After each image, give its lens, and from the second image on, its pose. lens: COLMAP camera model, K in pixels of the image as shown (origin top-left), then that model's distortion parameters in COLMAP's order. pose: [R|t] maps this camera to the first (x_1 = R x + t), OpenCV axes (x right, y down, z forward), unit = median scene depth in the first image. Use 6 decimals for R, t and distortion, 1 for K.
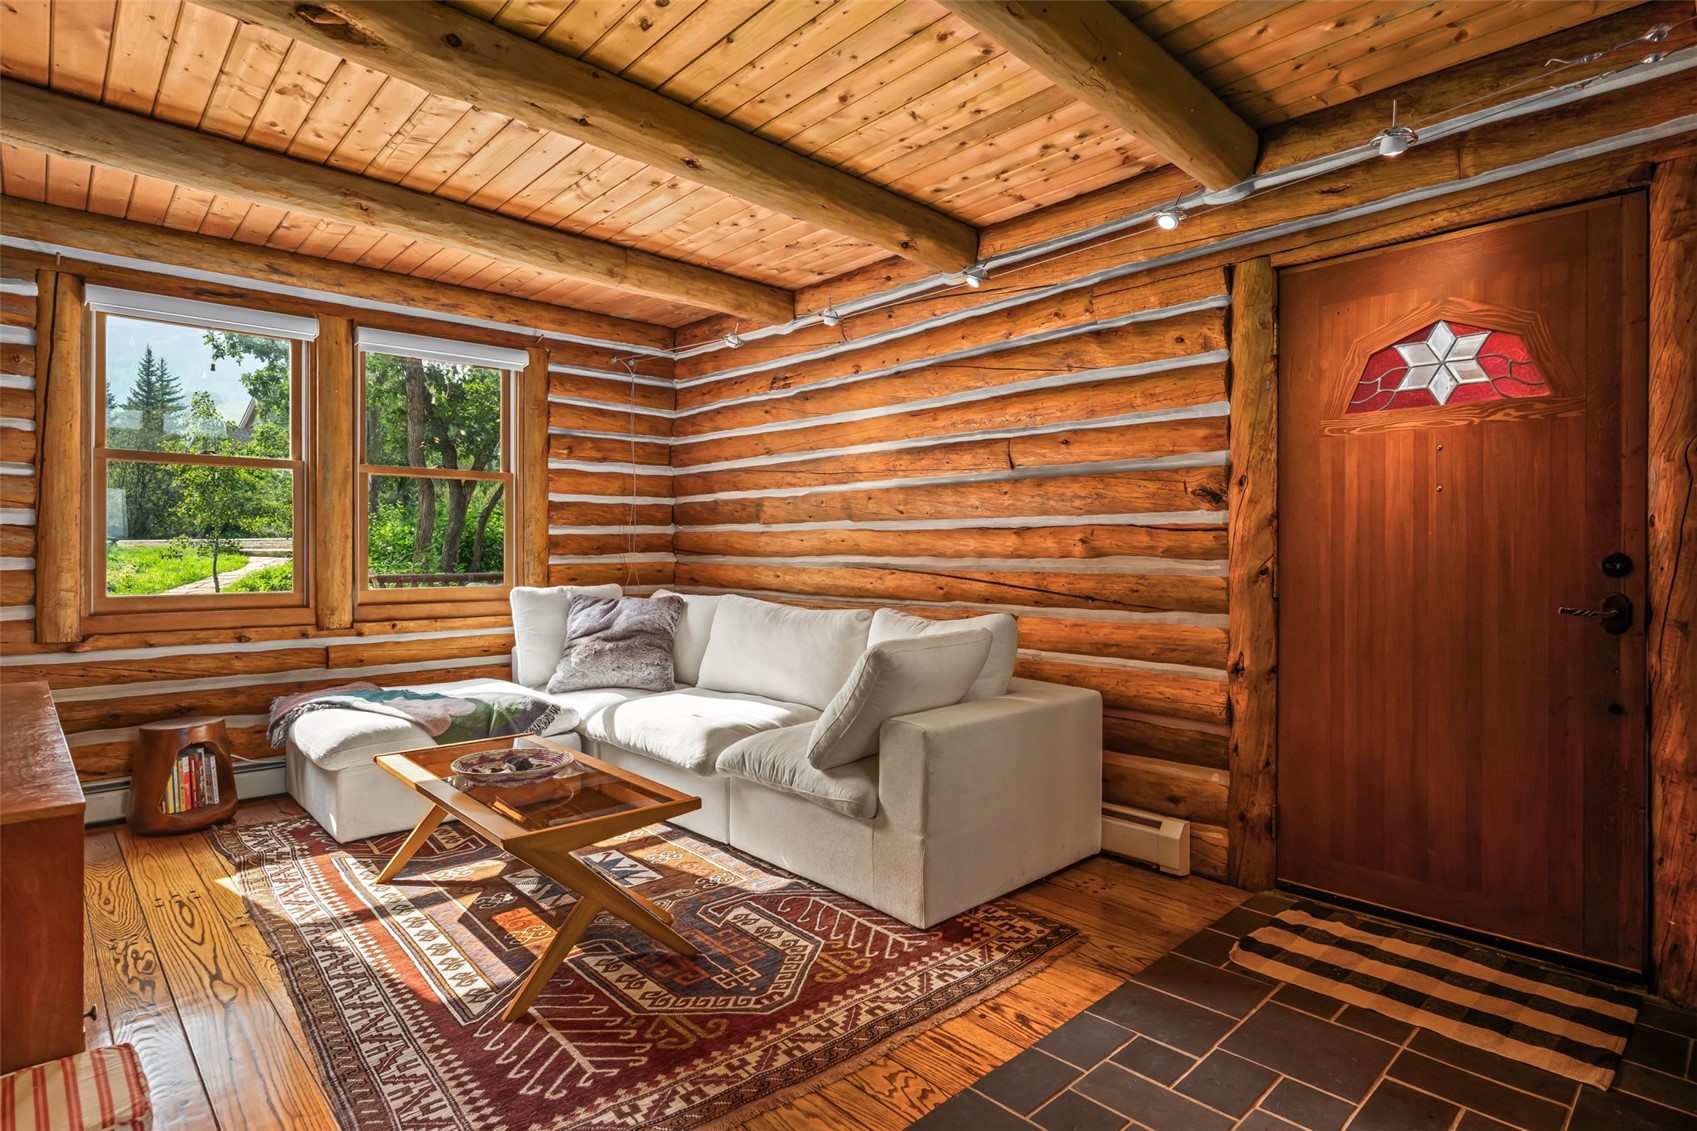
lens RADIAL K [[872.2, 0, 848.5], [0, 872.2, 565.5], [0, 0, 1]] dist [-0.003913, -0.001153]
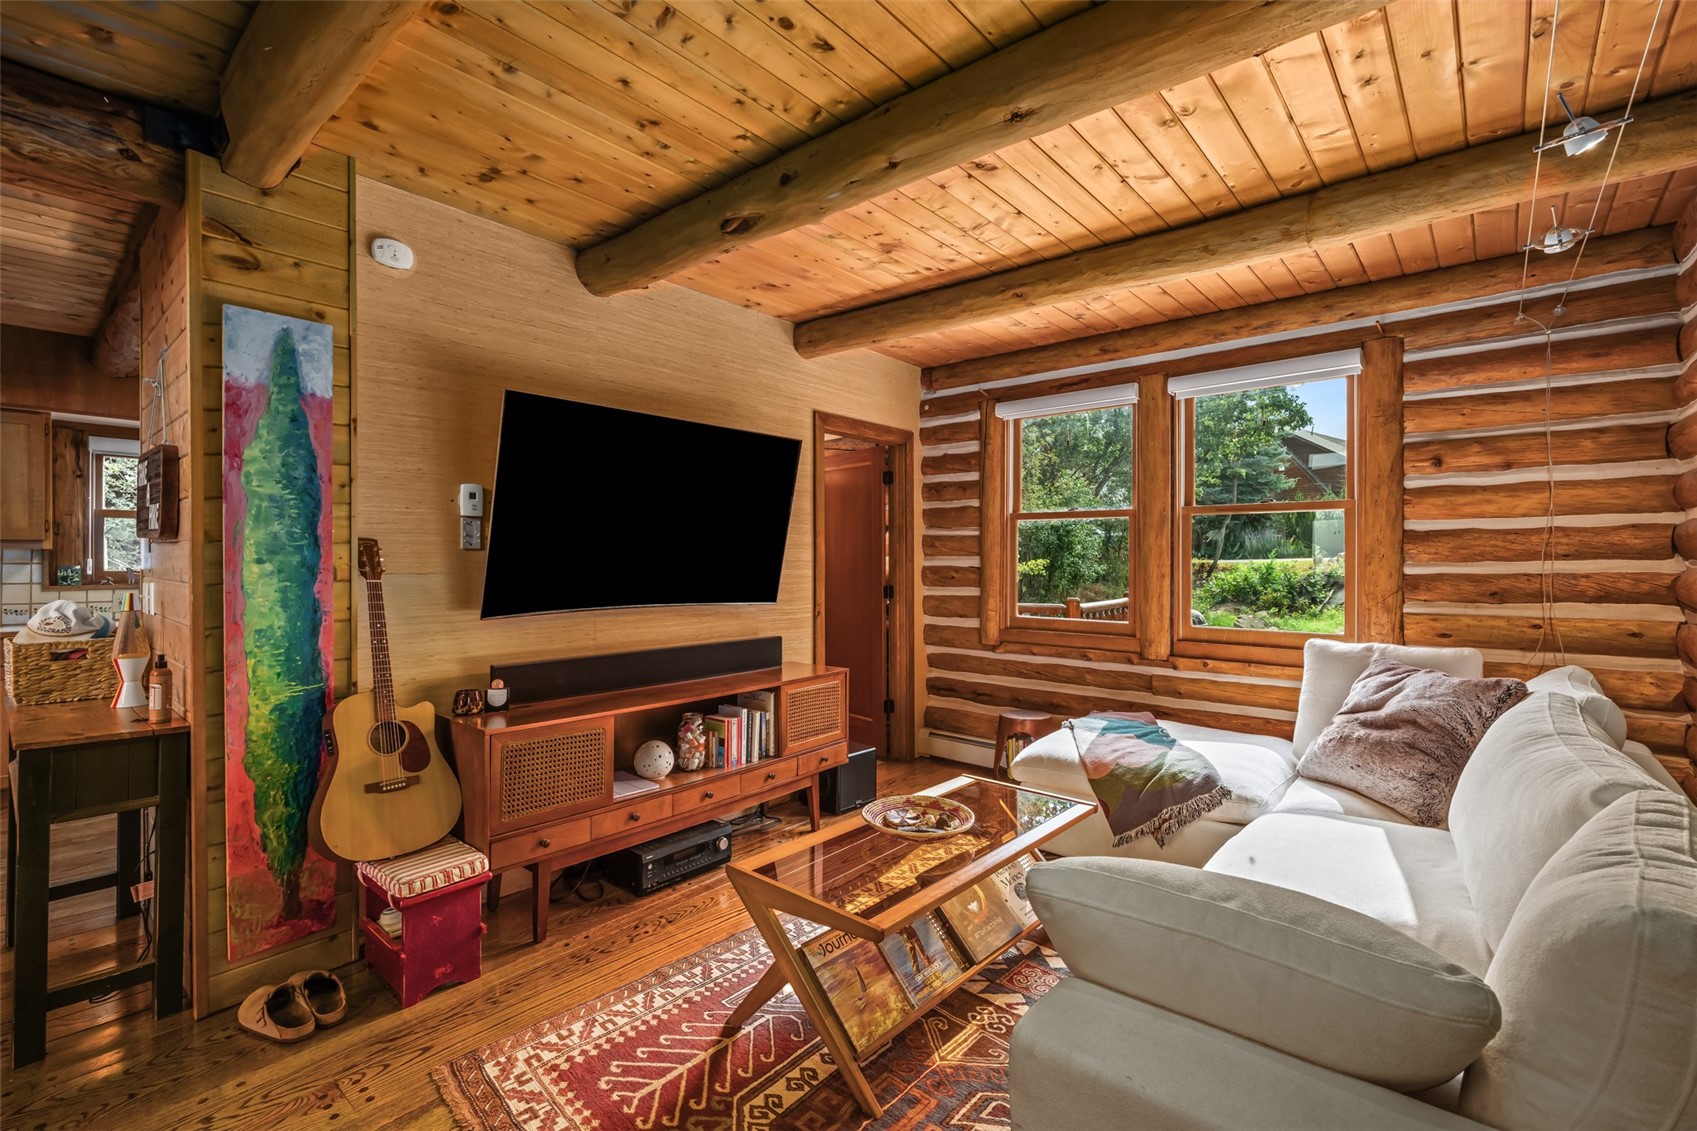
lens RADIAL K [[742.8, 0, 848.5], [0, 742.8, 565.5], [0, 0, 1]] dist [-0.001179, 0.000037]
pose [[0.116573, 0.009672, -0.993135, 0.289798], [-0.019312, 0.999786, 0.007470, -0.044436], [0.992994, 0.018308, 0.116735, 0.501272]]
